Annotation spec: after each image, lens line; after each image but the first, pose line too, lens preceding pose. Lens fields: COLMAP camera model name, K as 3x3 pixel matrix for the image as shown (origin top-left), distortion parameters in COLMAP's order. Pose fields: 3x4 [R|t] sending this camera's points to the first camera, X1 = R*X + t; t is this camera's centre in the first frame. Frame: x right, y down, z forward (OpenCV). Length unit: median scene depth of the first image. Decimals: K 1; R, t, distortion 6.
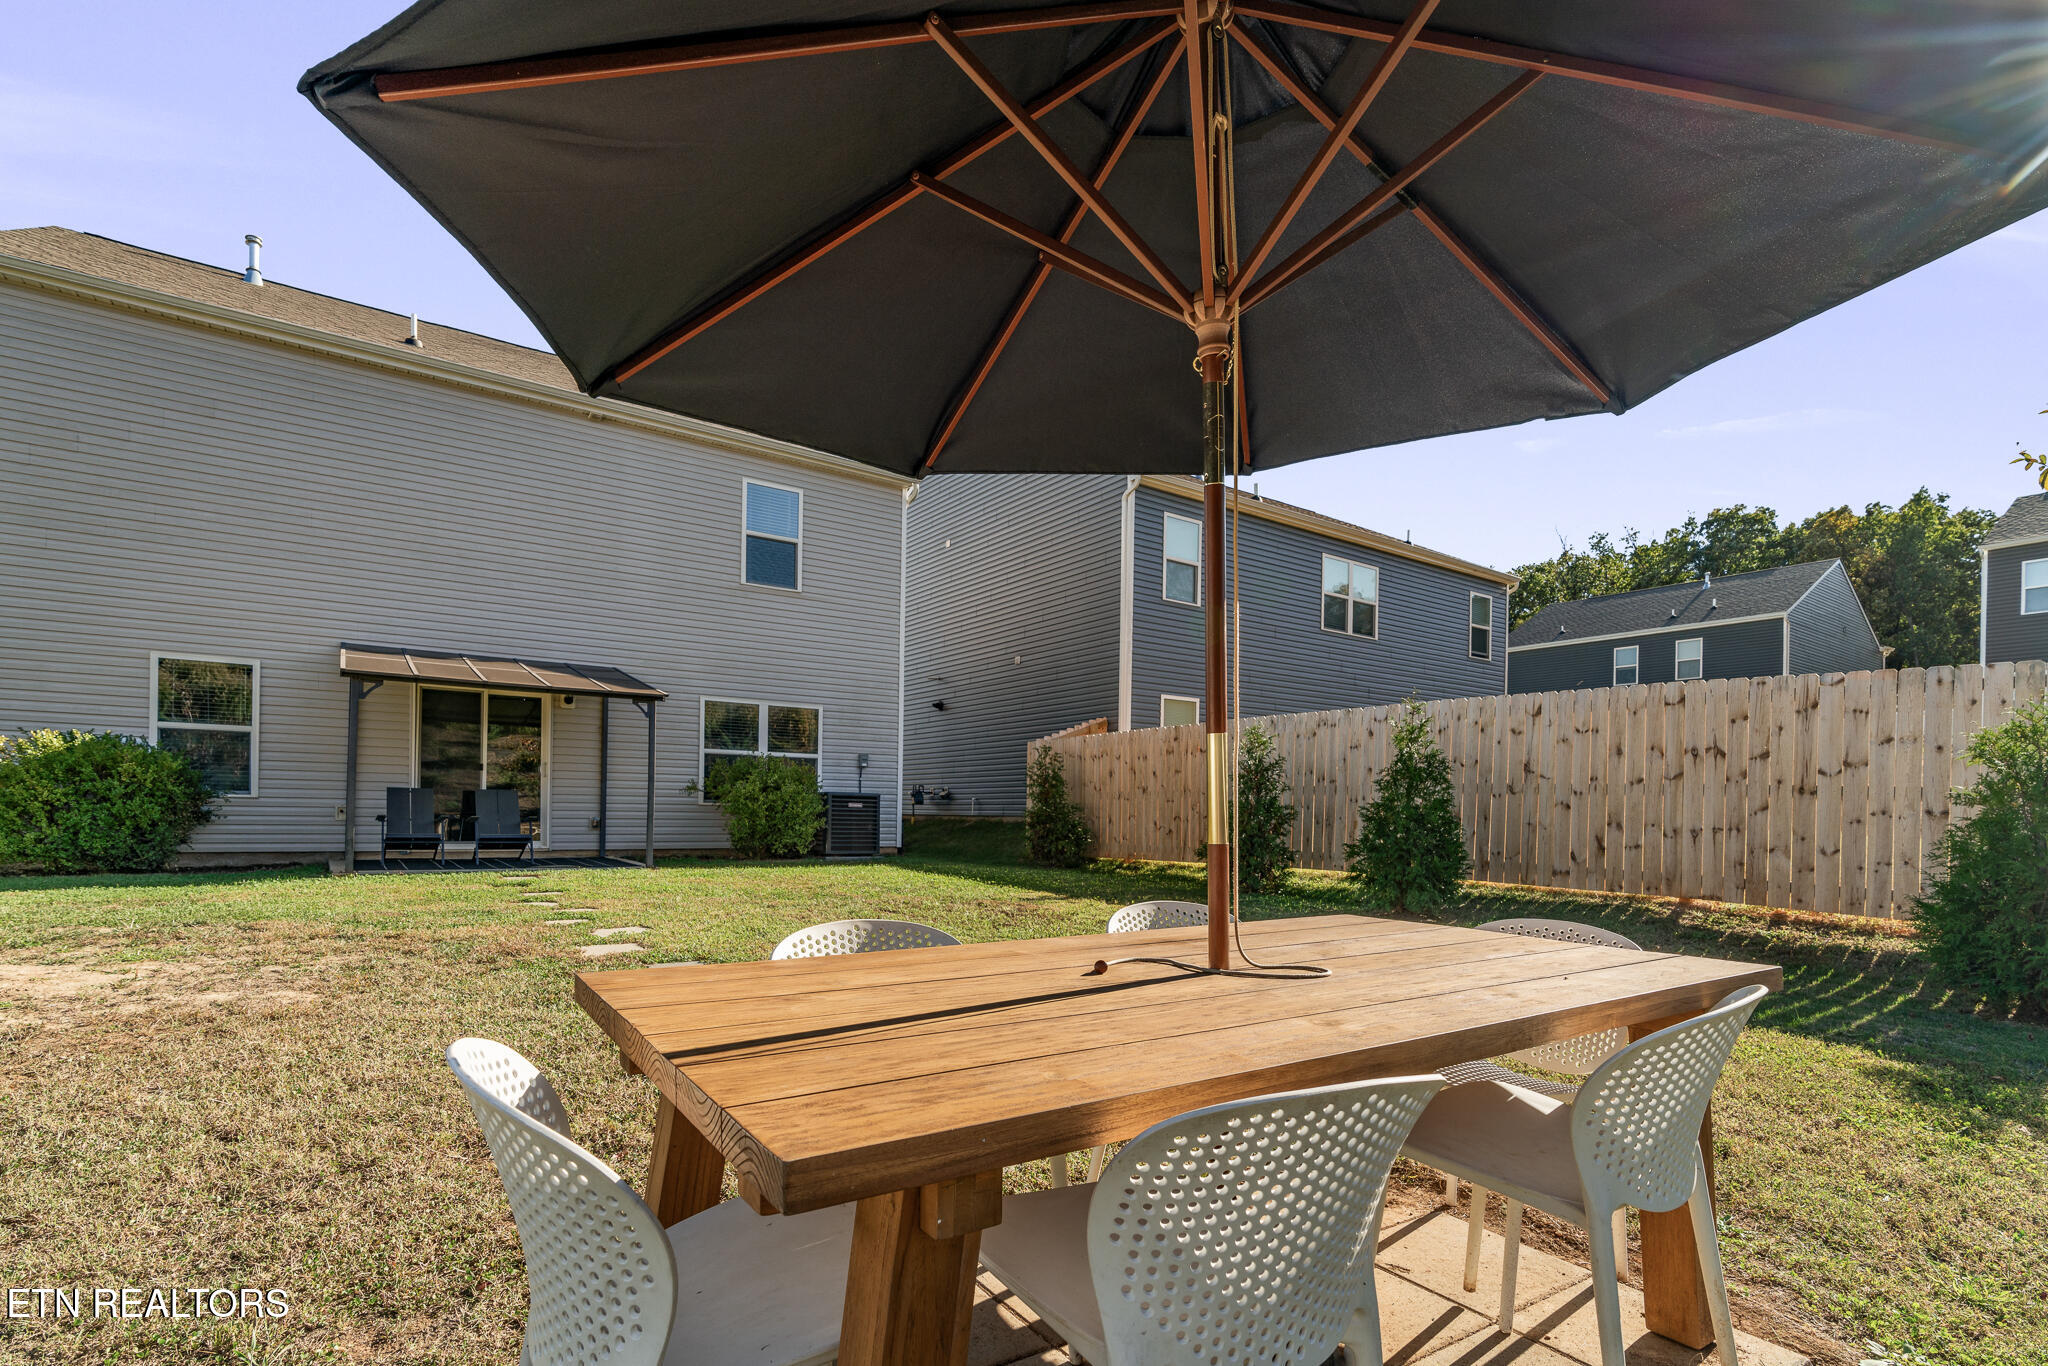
lens RADIAL K [[966.2, 0, 1018.4], [0, 966.2, 805.0], [0, 0, 1]] dist [-0.008506, 0.000455]
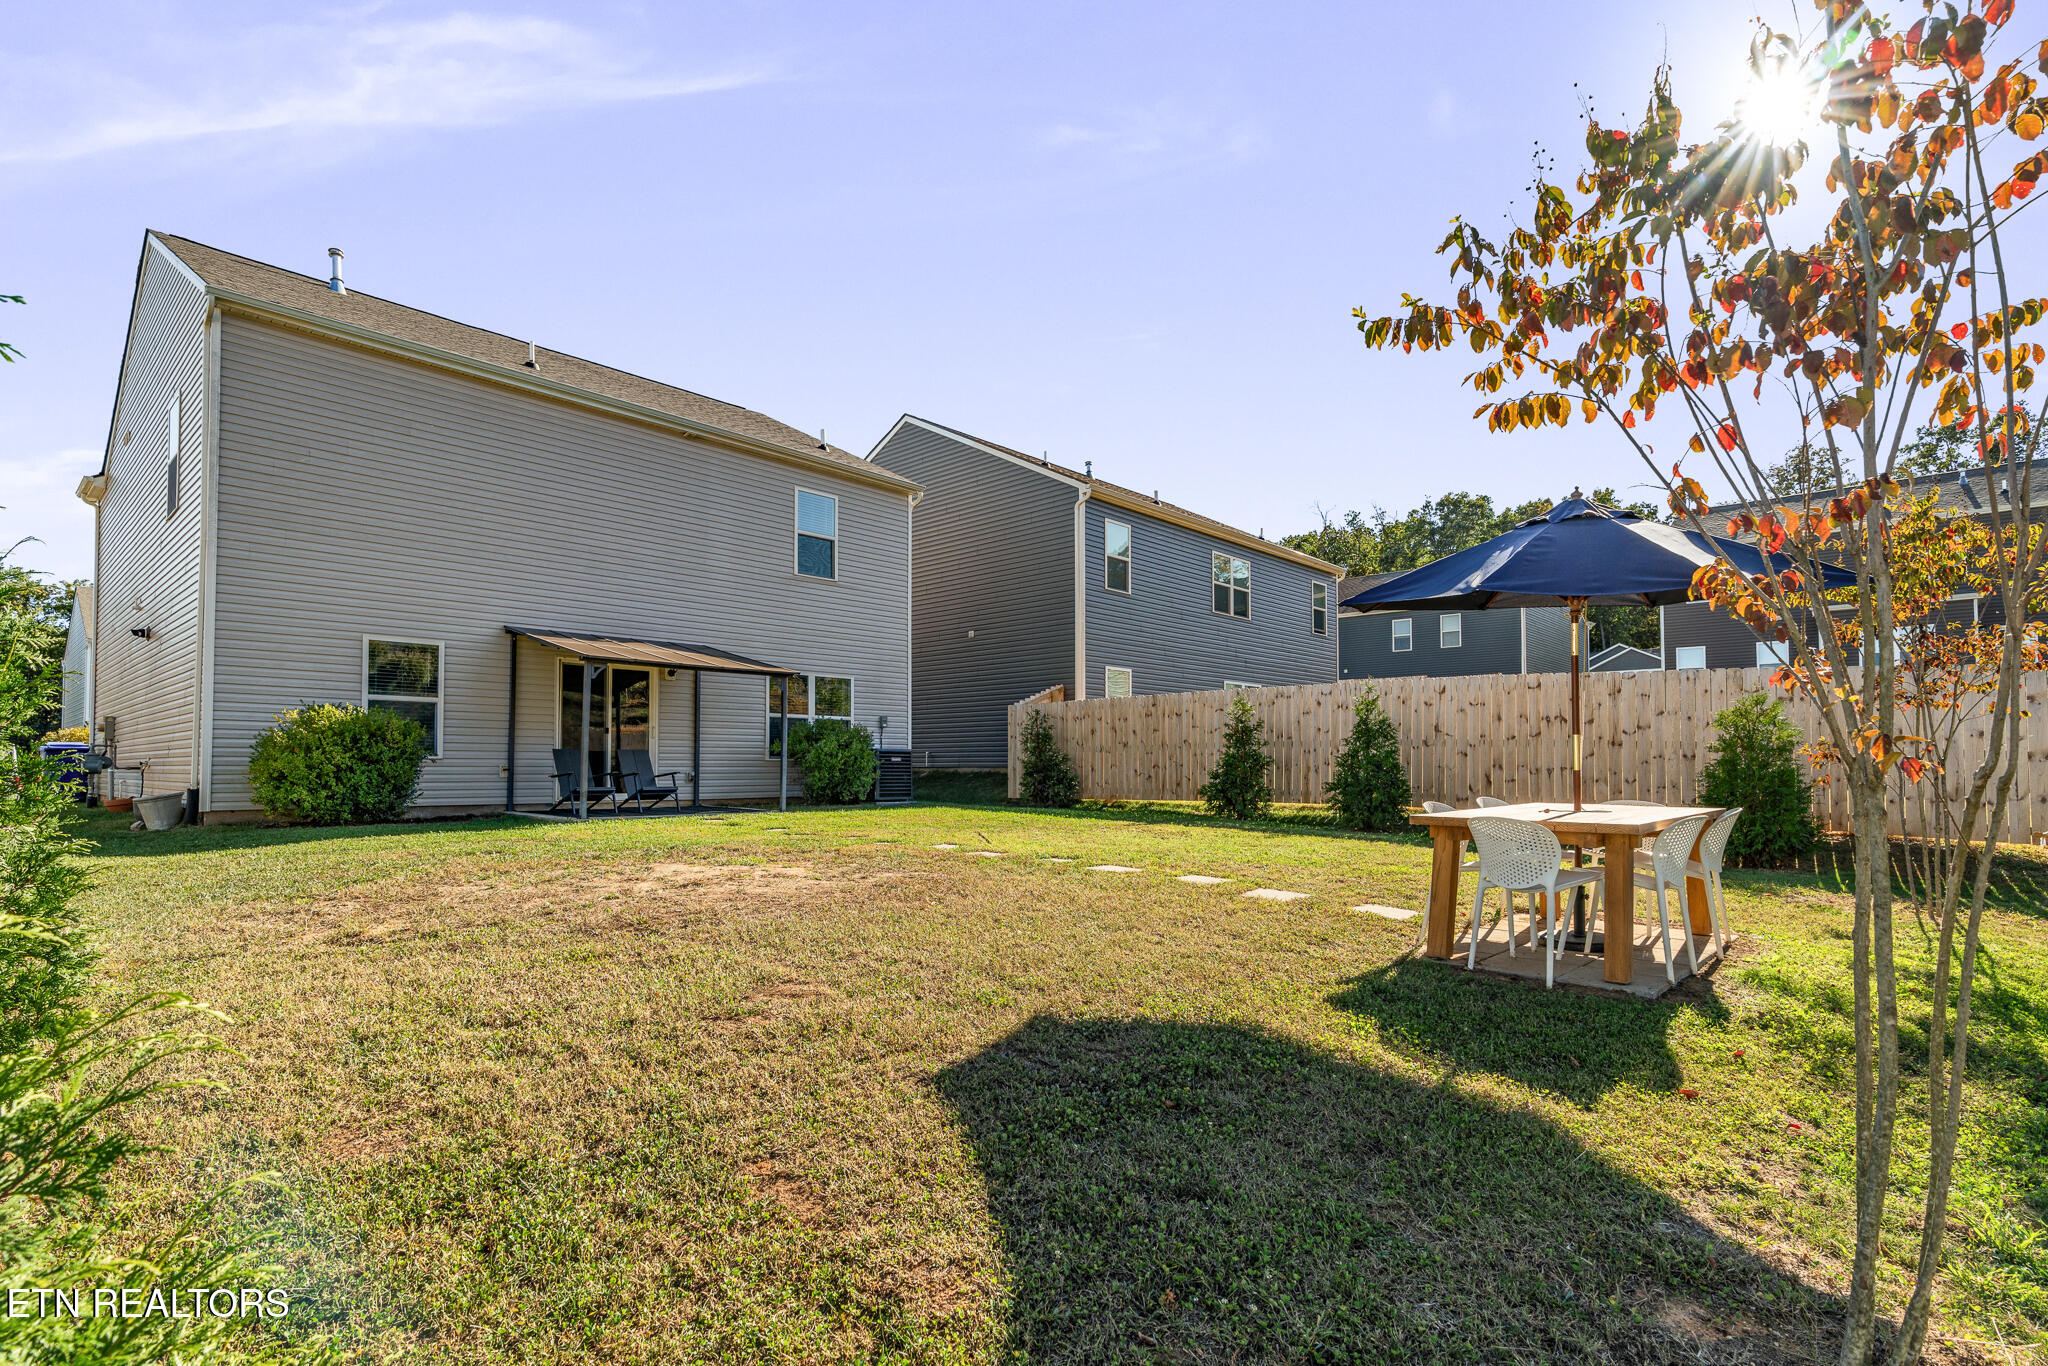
lens RADIAL K [[954.1, 0, 996.1], [0, 954.1, 731.1], [0, 0, 1]] dist [-0.013226, -0.000407]
pose [[0.982673, -0.006291, 0.185239, -0.324935], [0.011137, 0.999622, -0.025132, -0.004556], [-0.185011, 0.026759, 0.982372, -0.243713]]
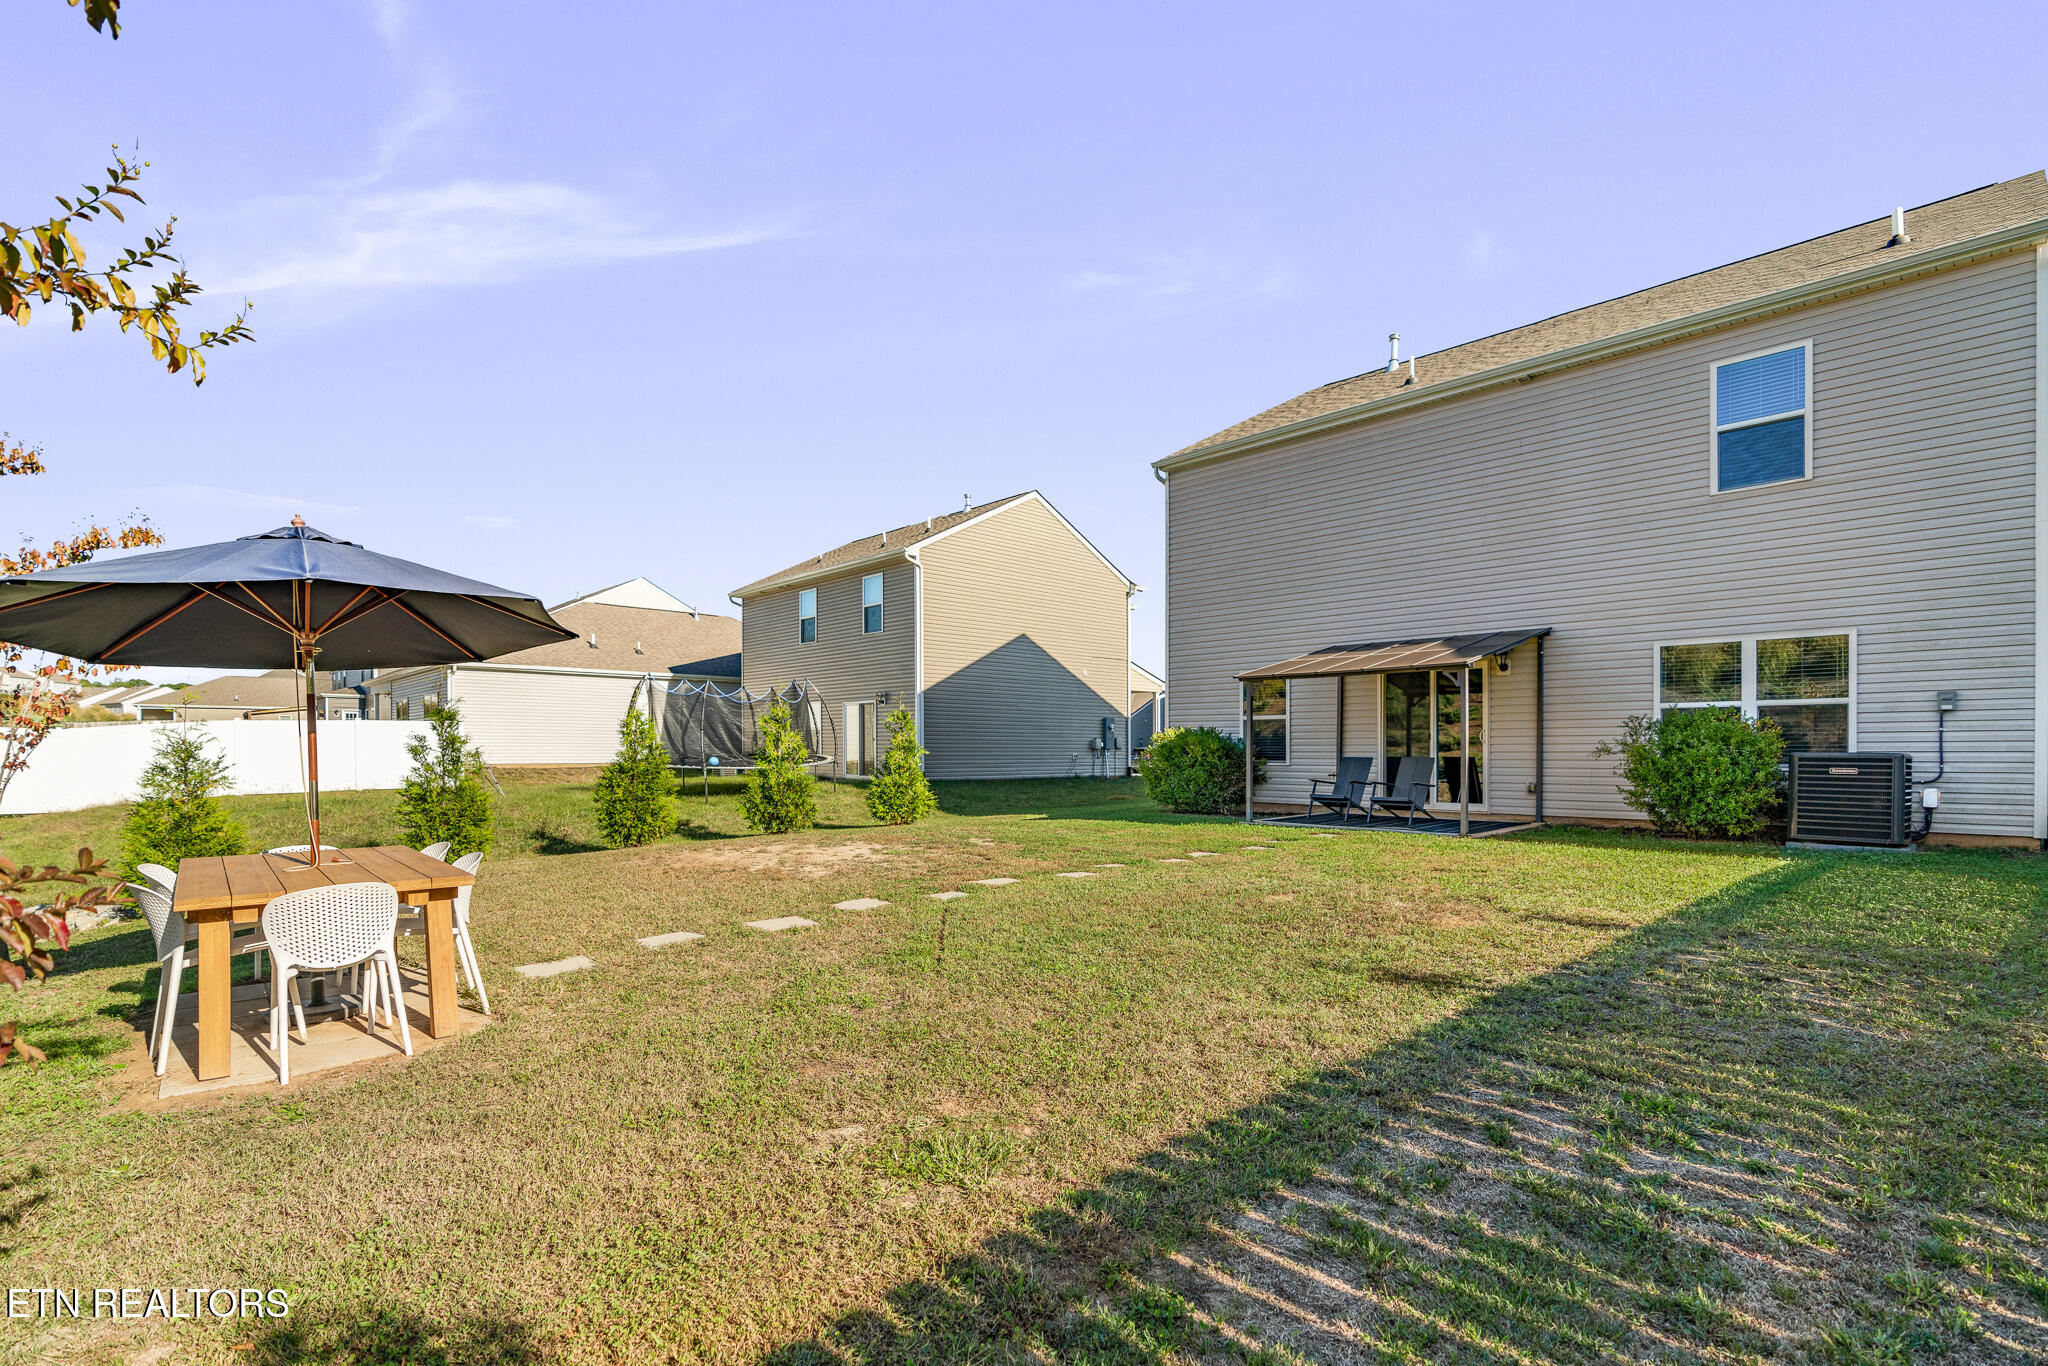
lens RADIAL K [[966.2, 0, 1018.4], [0, 966.2, 805.0], [0, 0, 1]] dist [-0.008506, 0.000455]
pose [[0.146962, 0.028540, -0.988730, 0.527804], [-0.001058, 0.999588, 0.028696, 0.009162], [0.989142, -0.003171, 0.146931, 0.376160]]
